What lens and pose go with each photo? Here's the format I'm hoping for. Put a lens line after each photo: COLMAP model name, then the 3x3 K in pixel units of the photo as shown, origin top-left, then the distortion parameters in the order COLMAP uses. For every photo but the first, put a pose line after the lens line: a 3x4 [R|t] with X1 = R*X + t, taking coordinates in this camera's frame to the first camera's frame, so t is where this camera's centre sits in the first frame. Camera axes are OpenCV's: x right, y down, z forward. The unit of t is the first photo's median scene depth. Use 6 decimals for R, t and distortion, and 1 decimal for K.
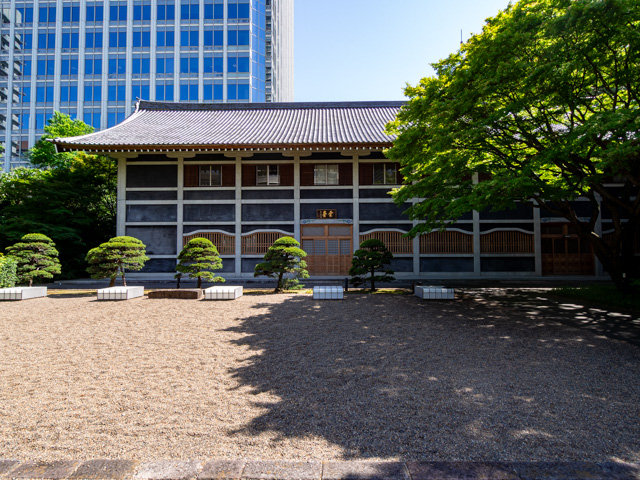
lens RADIAL K [[341.8, 0, 316.9], [0, 341.8, 239.8], [0, 0, 1]] dist [-0.000463, -0.001646]
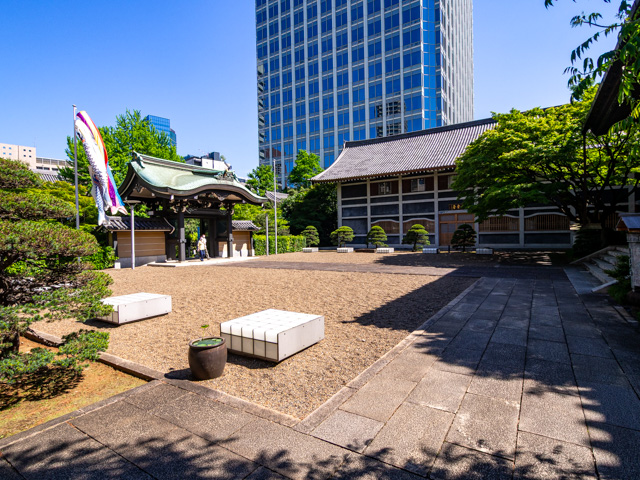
lens RADIAL K [[341.8, 0, 315.9], [0, 341.8, 239.4], [0, 0, 1]] dist [-0.000463, -0.001646]
pose [[0.847774, -0.005474, -0.530329, 0.333051], [0.037691, 0.998040, 0.049950, -0.031028], [0.529016, -0.062335, 0.846319, -0.713675]]
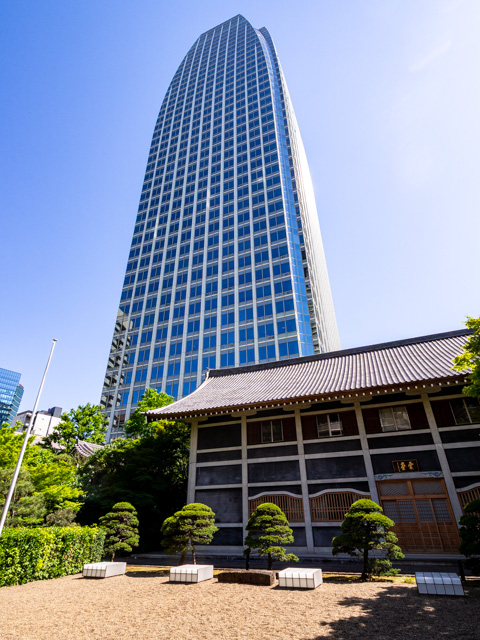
lens RADIAL K [[341.8, 0, 241.6], [0, 341.8, 316.9], [0, 0, 1]] dist [-0.000463, -0.001646]
pose [[0.928385, -0.196372, -0.315500, -0.009783], [0.024414, 0.879378, -0.475498, -0.007783], [0.370818, 0.433742, 0.821195, -0.009425]]
